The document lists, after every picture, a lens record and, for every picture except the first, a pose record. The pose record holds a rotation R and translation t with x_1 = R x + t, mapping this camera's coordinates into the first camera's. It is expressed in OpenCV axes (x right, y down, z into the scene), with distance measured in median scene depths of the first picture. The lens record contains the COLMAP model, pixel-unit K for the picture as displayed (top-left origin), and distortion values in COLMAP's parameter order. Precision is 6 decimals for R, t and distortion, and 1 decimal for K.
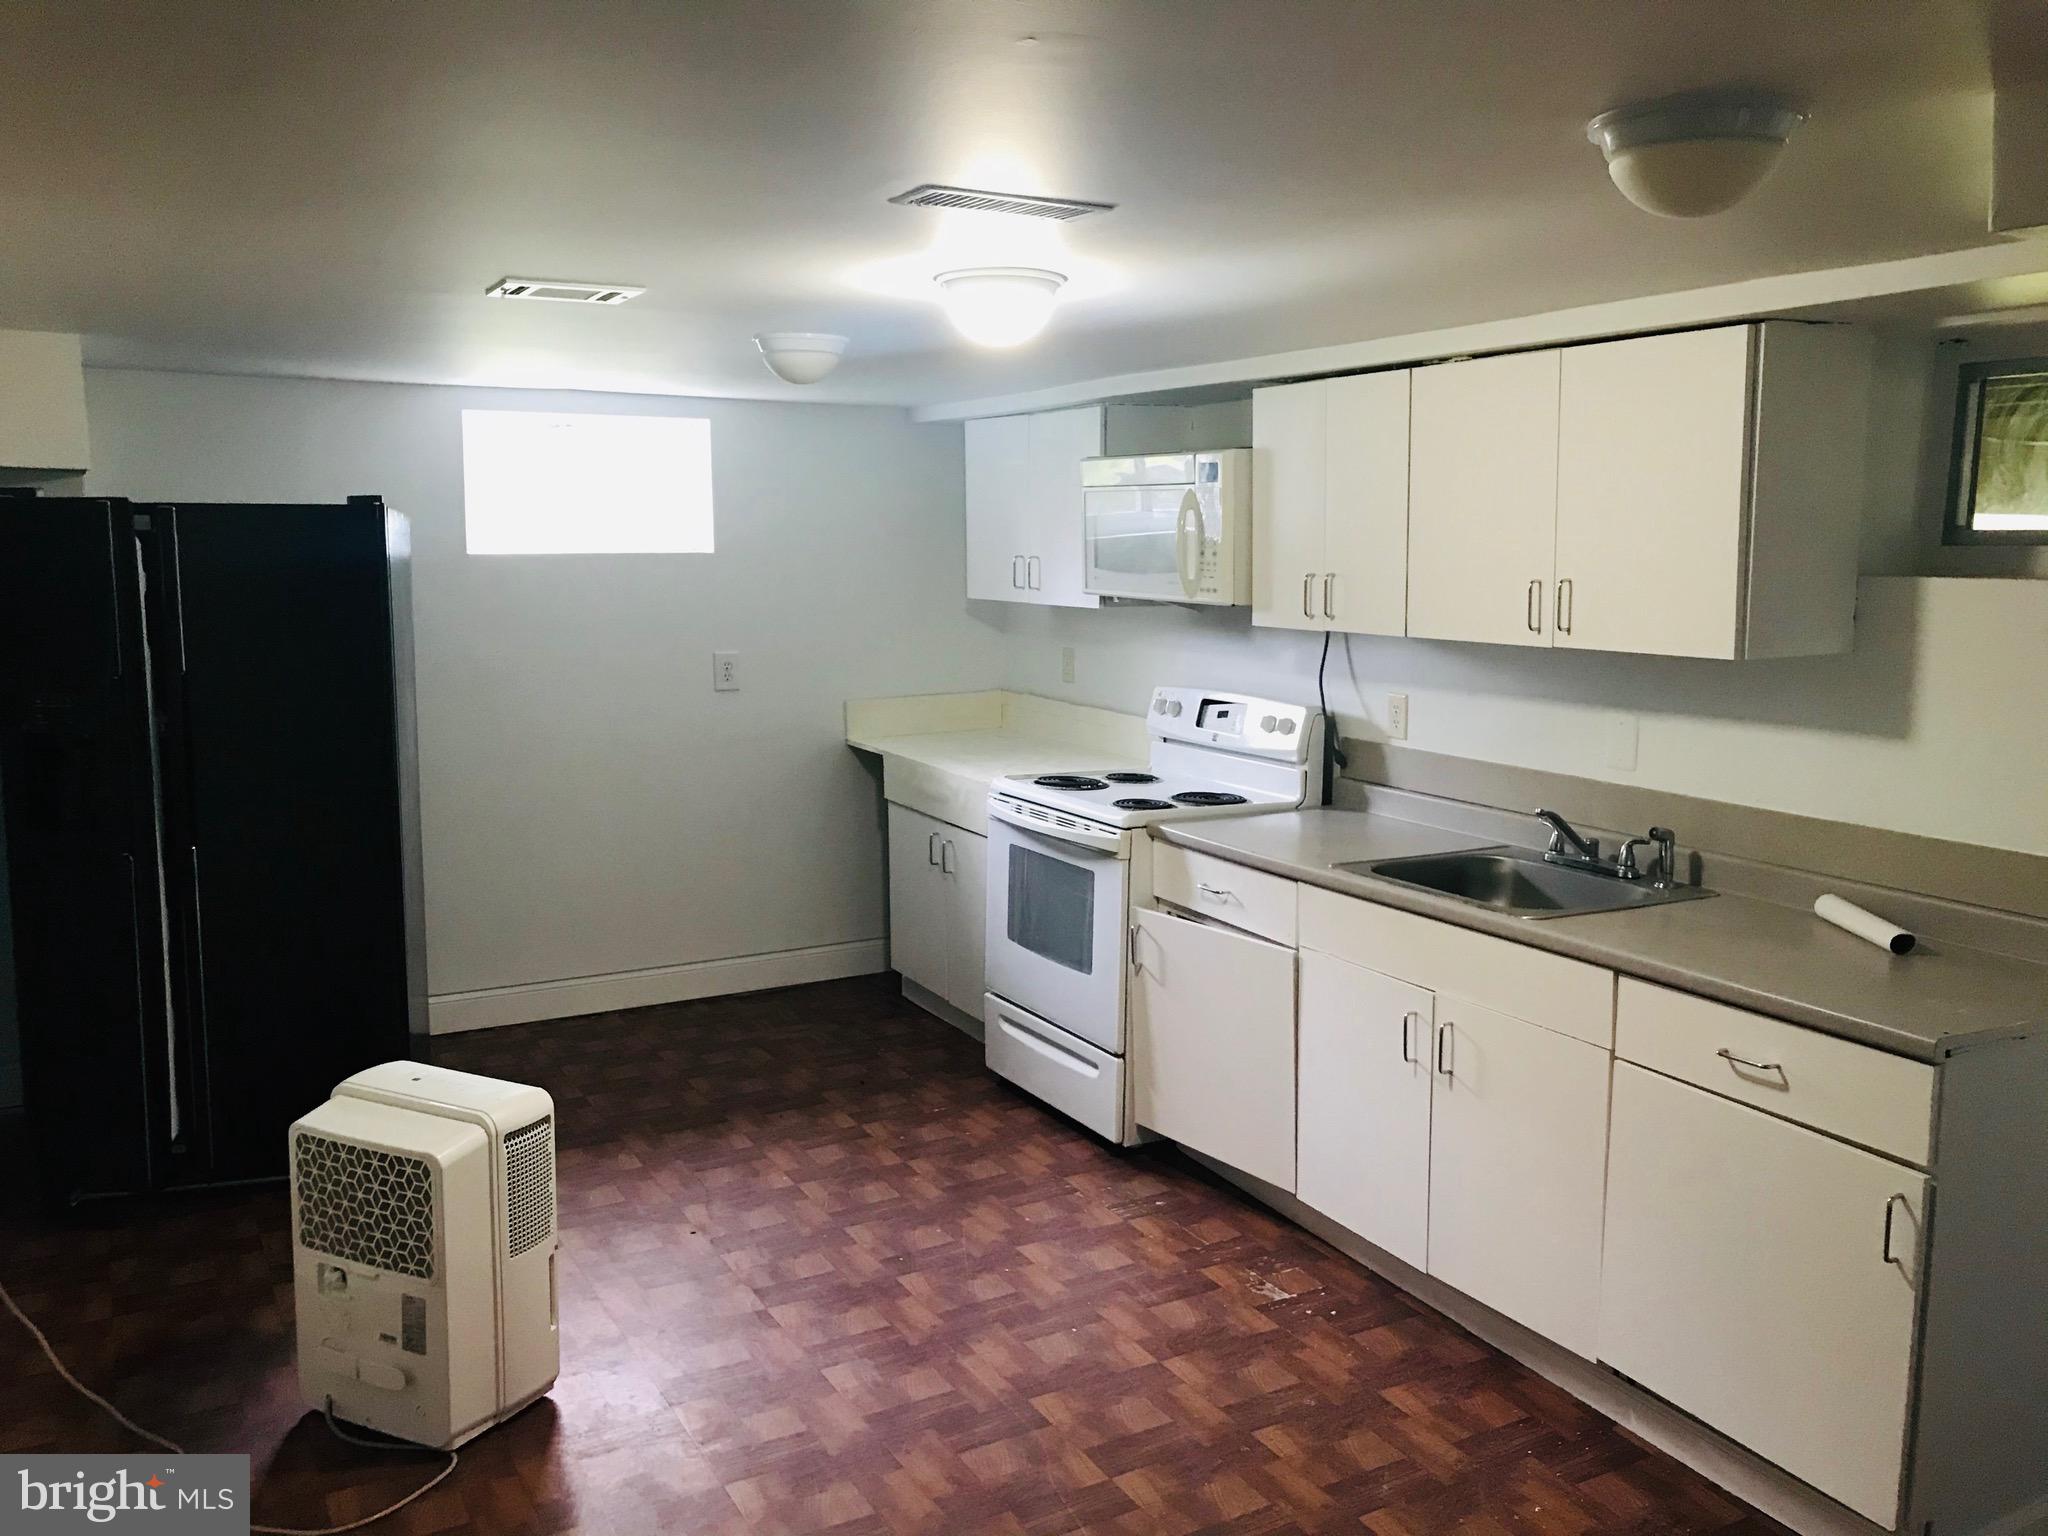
lens RADIAL K [[1686.0, 0, 1024.0], [0, 1686.0, 768.0], [0, 0, 1]] dist [0.074811, 0.000282]
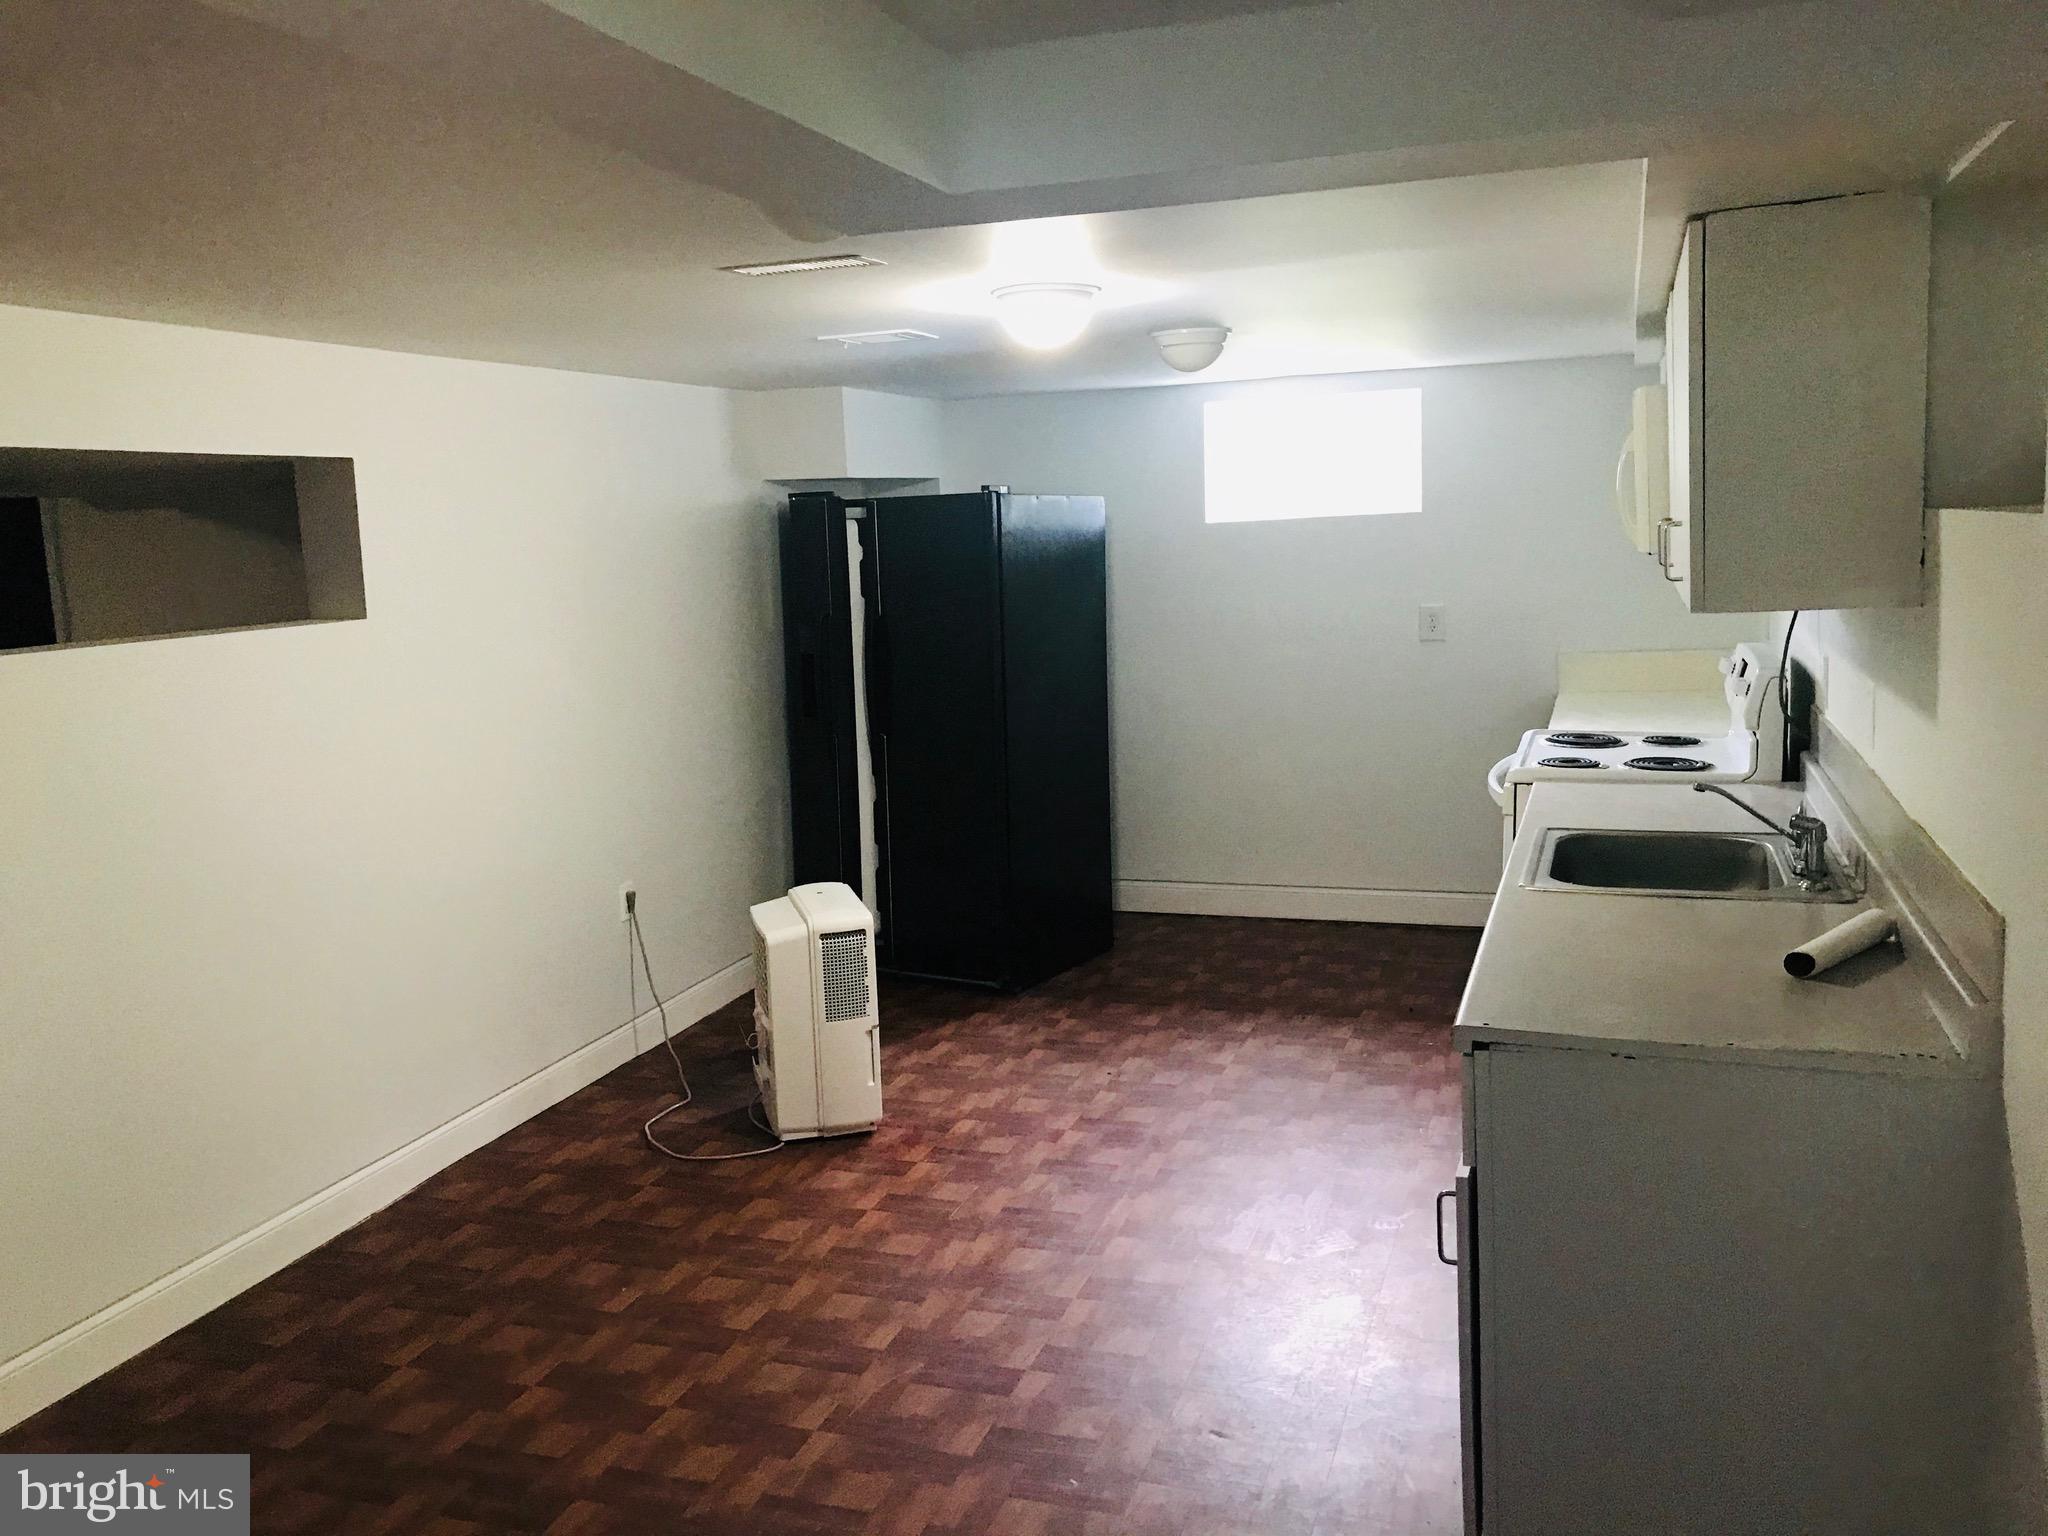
lens RADIAL K [[1668.2, 0, 1022.2], [0, 1668.2, 721.2], [0, 0, 1]] dist [0.227901, 0.000119]
pose [[0.668567, 0.059410, -0.741275, 0.558518], [-0.061120, 0.997821, 0.024847, -0.006649], [0.741136, 0.028695, 0.670742, 0.108810]]
